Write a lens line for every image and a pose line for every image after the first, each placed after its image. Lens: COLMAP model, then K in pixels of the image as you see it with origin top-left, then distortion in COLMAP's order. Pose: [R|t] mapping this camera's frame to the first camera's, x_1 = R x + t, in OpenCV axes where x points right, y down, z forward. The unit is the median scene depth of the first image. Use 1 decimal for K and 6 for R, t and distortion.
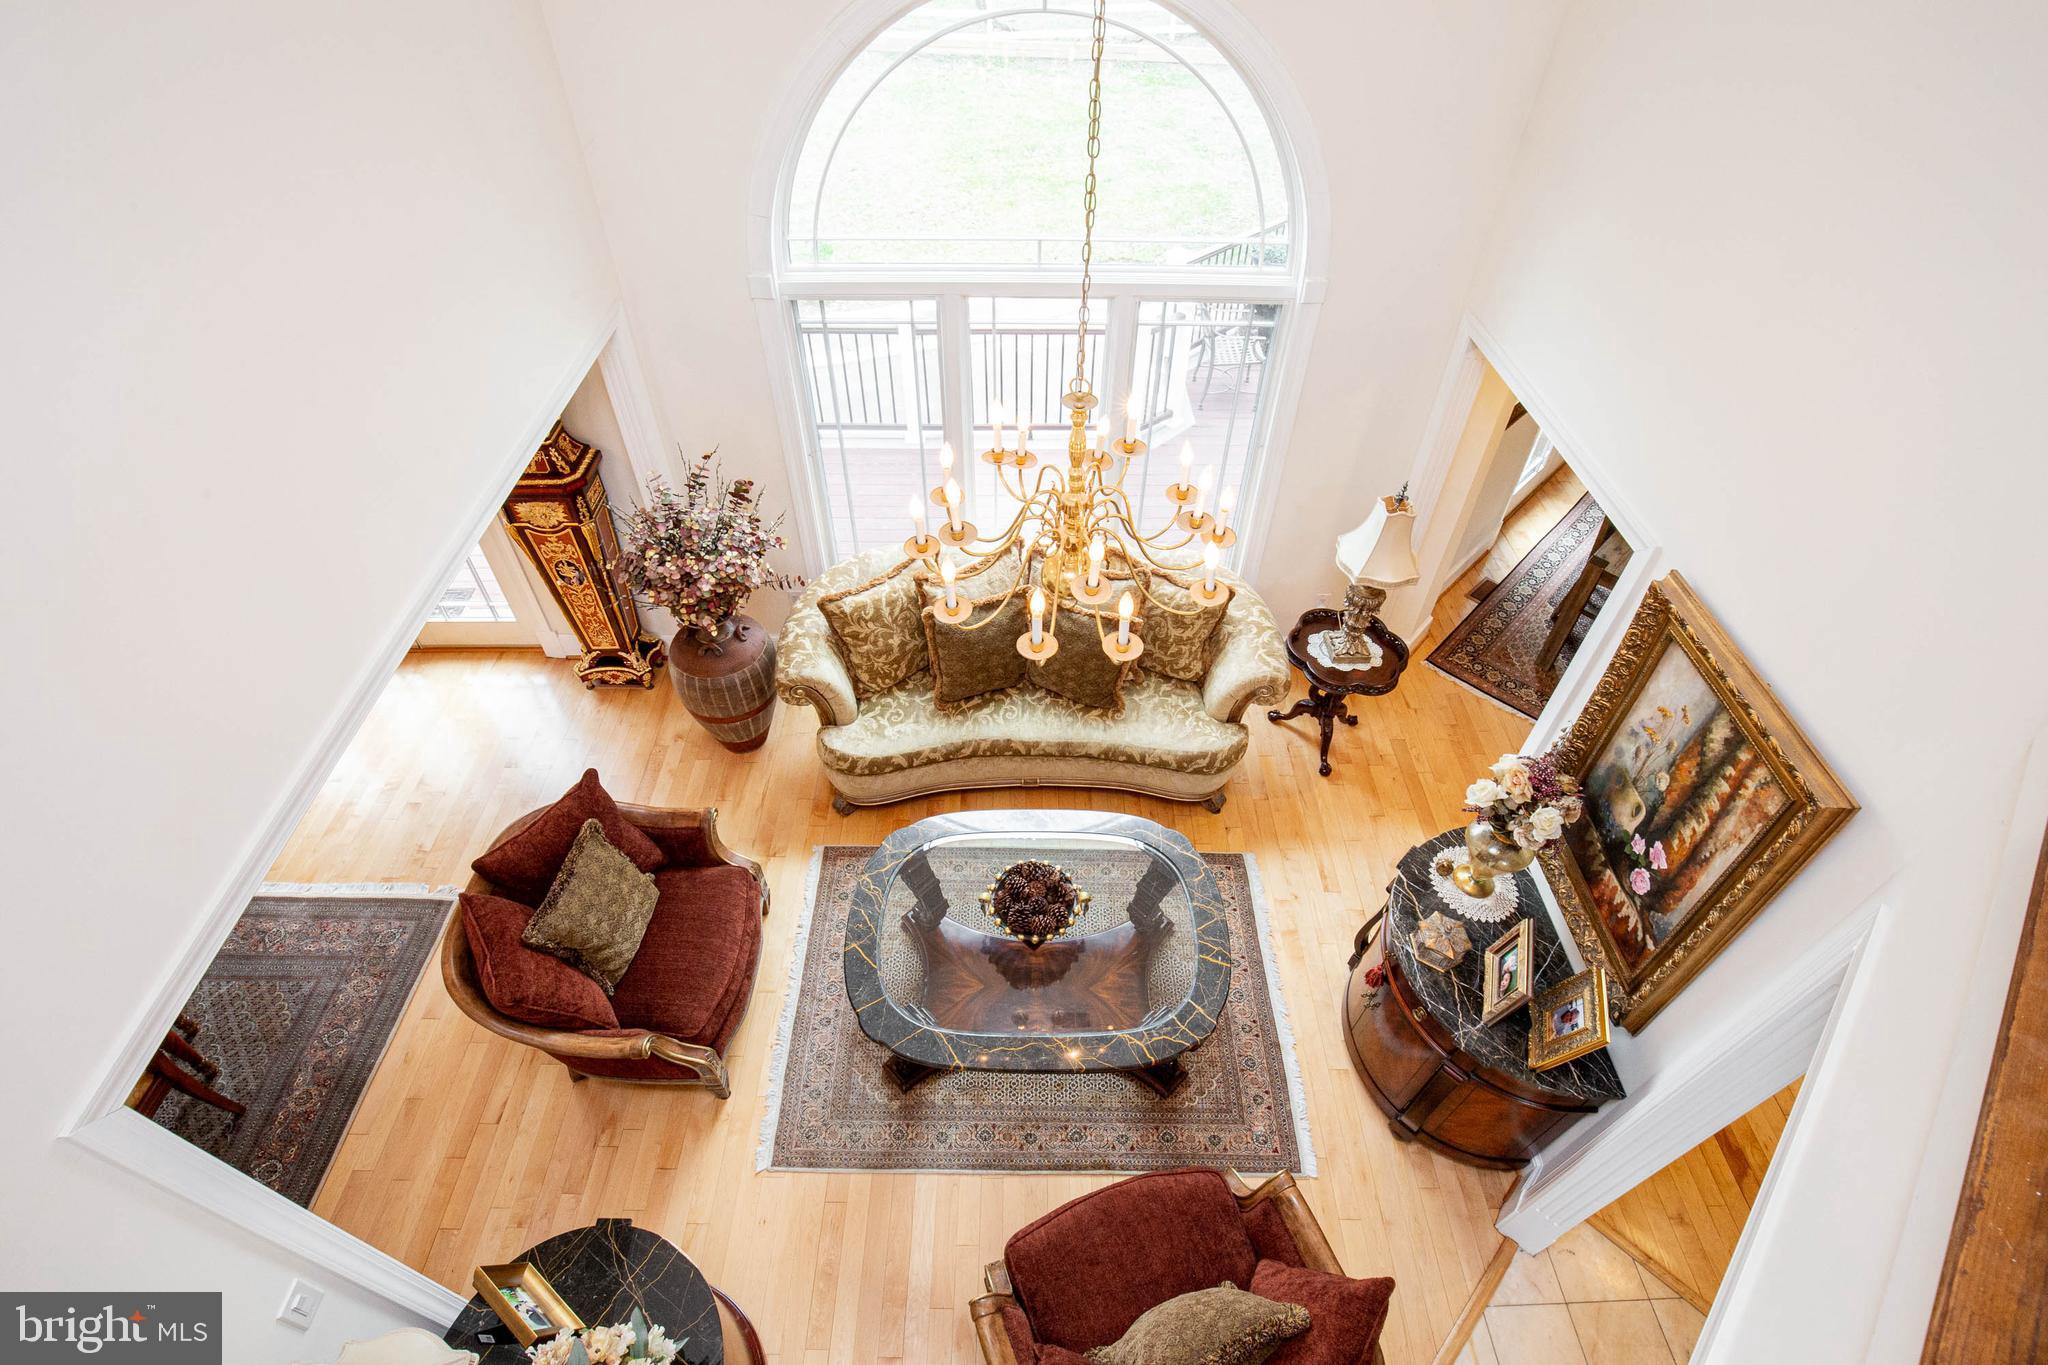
lens RADIAL K [[963.3, 0, 1026.2], [0, 963.3, 693.2], [0, 0, 1]] dist [-0.031235, 0.003658]
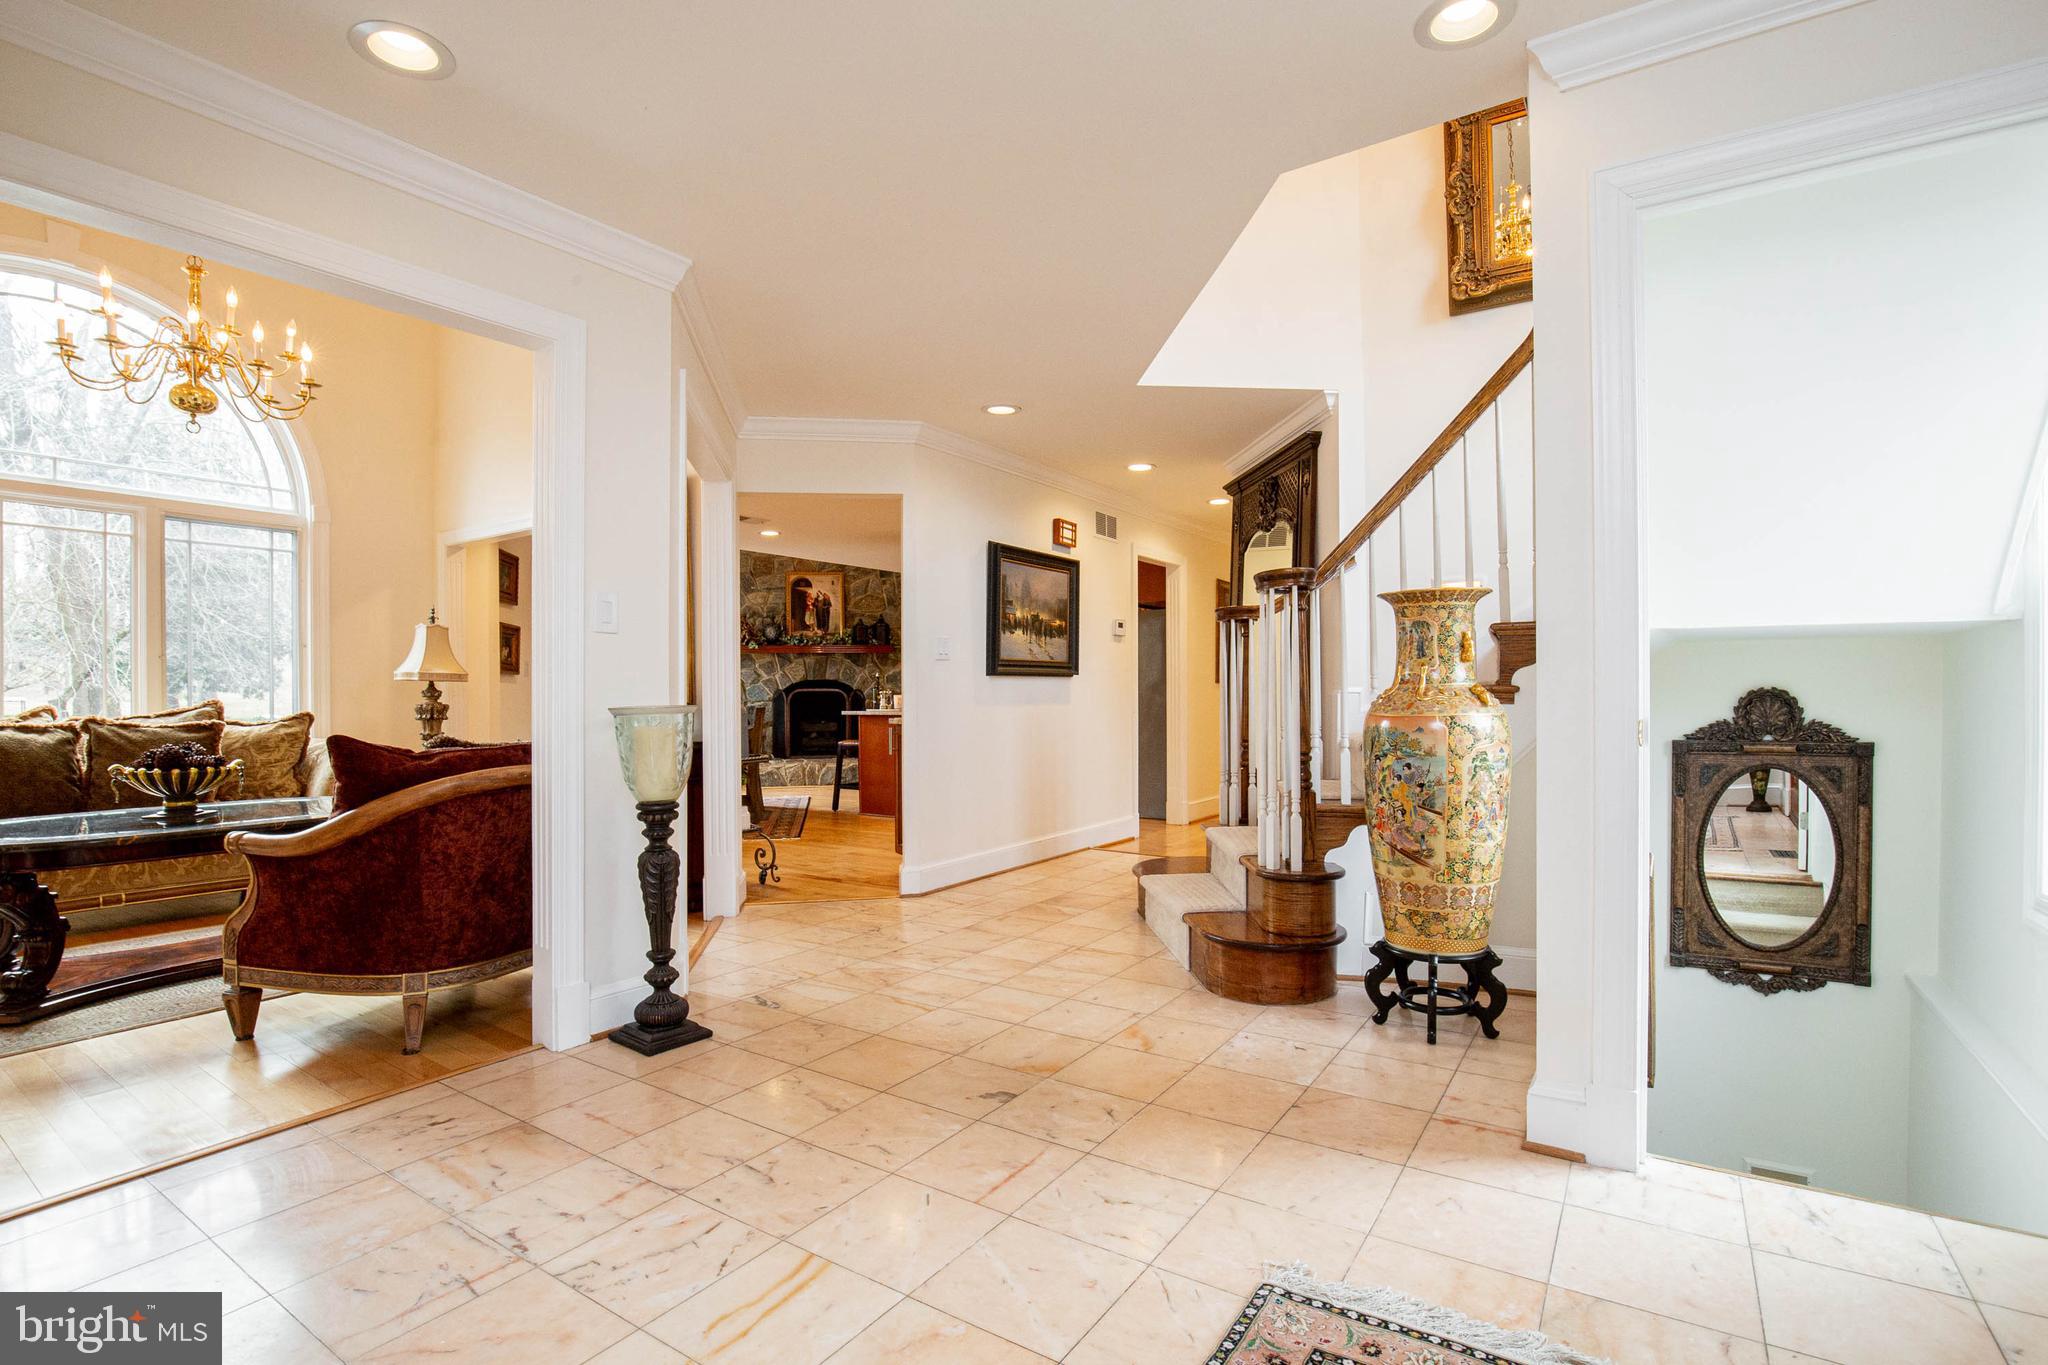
lens RADIAL K [[963.3, 0, 1019.8], [0, 963.3, 703.1], [0, 0, 1]] dist [-0.031235, 0.003658]
pose [[0.578544, -0.014294, 0.815526, -0.354710], [0.591484, 0.695818, -0.407410, 1.347860], [-0.561634, 0.718076, 0.411016, 0.043790]]
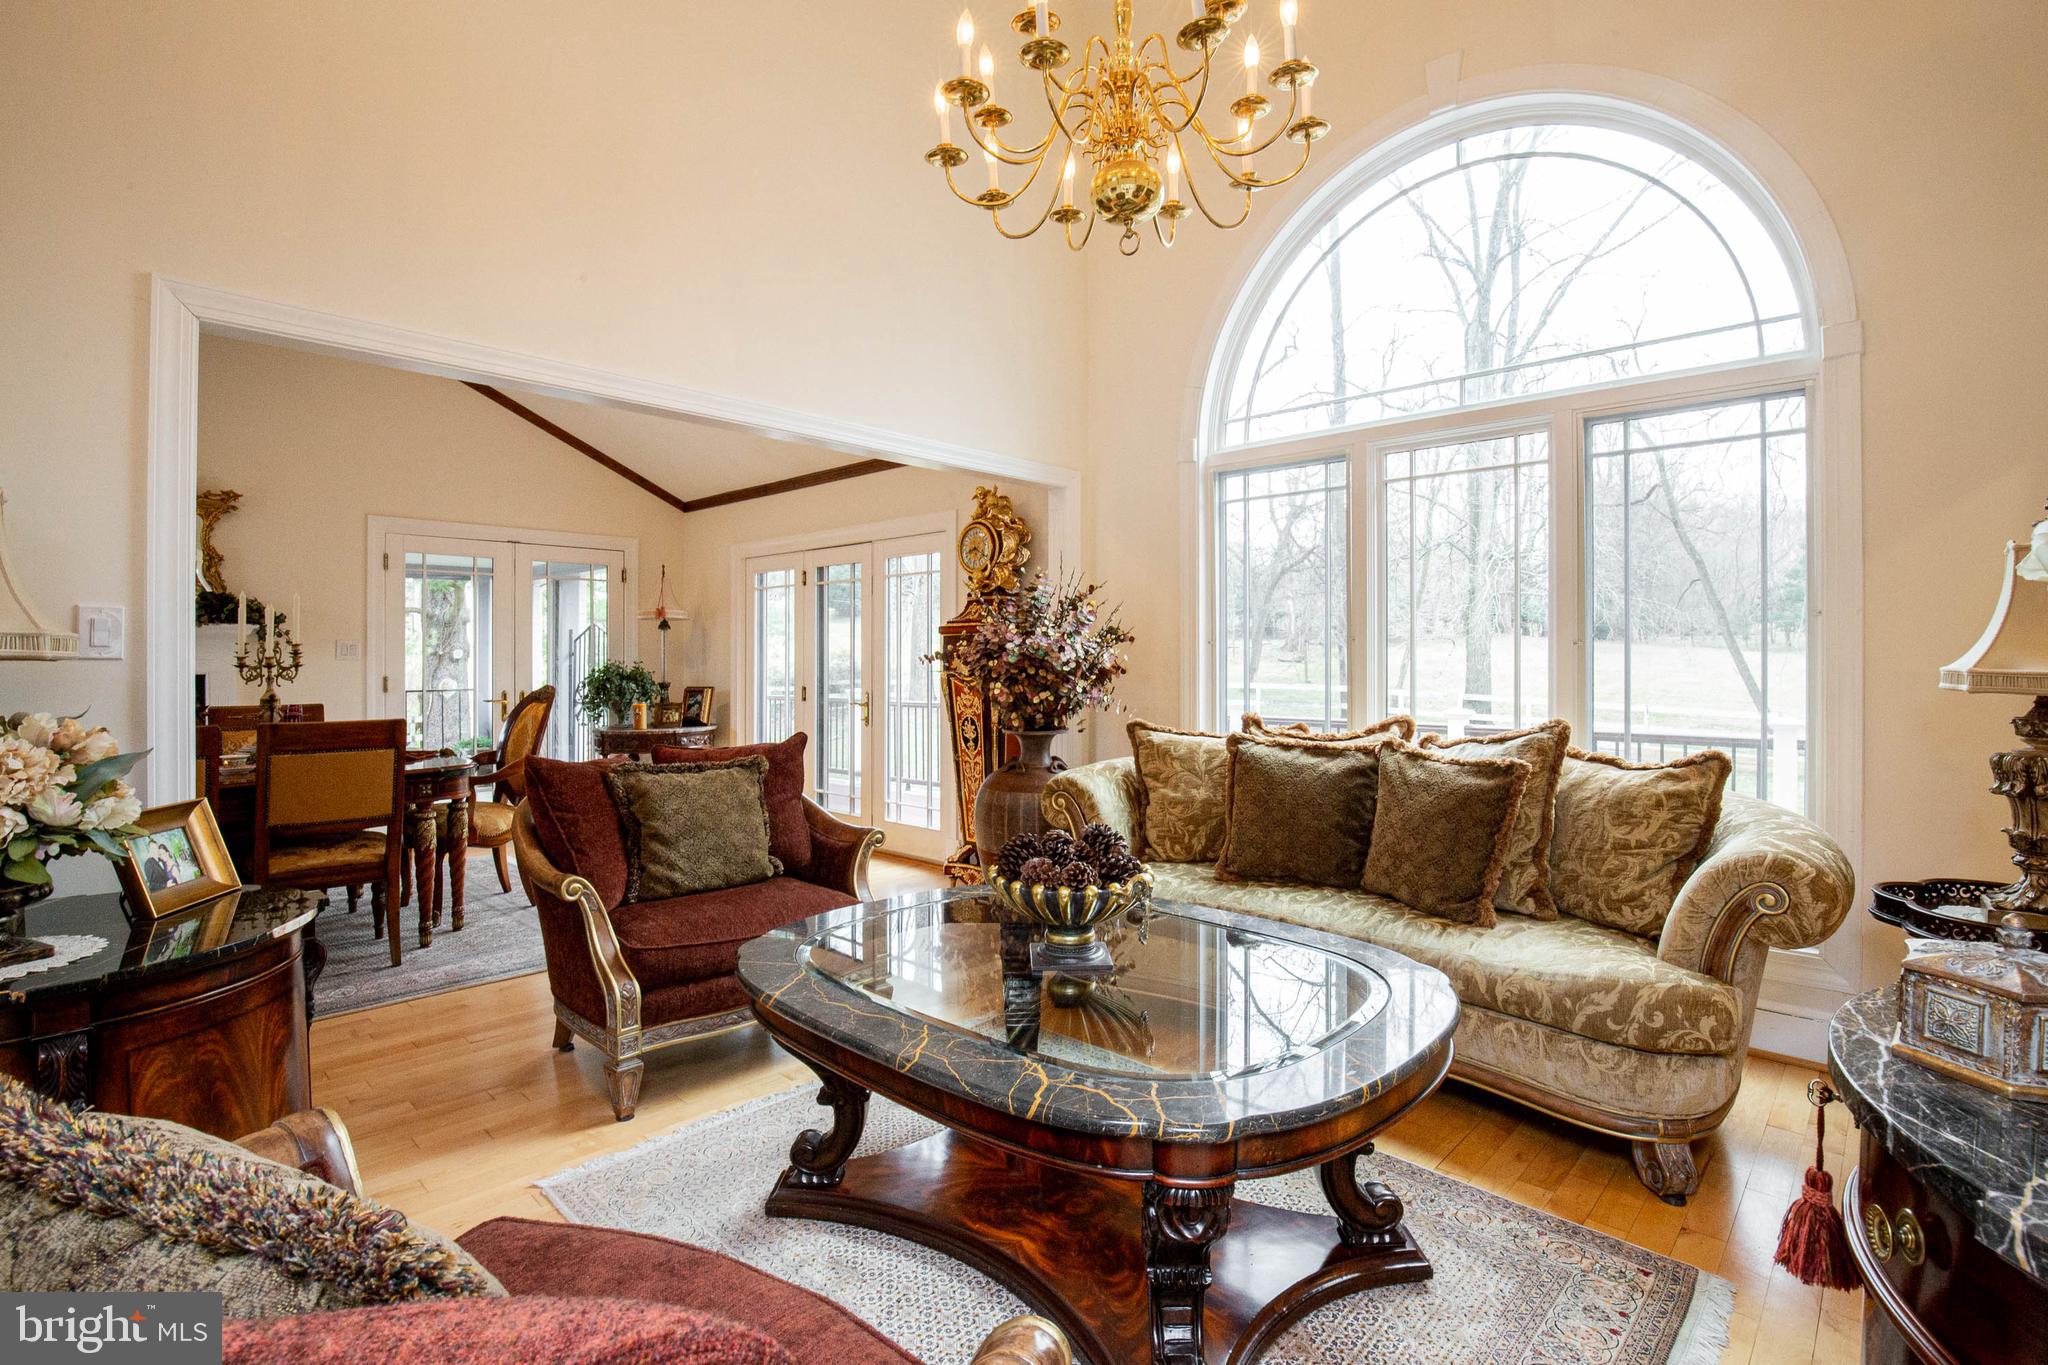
lens RADIAL K [[963.3, 0, 1040.7], [0, 963.3, 660.3], [0, 0, 1]] dist [-0.031235, 0.003658]
pose [[0.725091, -0.005557, -0.688631, 0.476993], [-0.492028, 0.695453, -0.523691, 0.532306], [0.481821, 0.718550, 0.501533, 0.756300]]
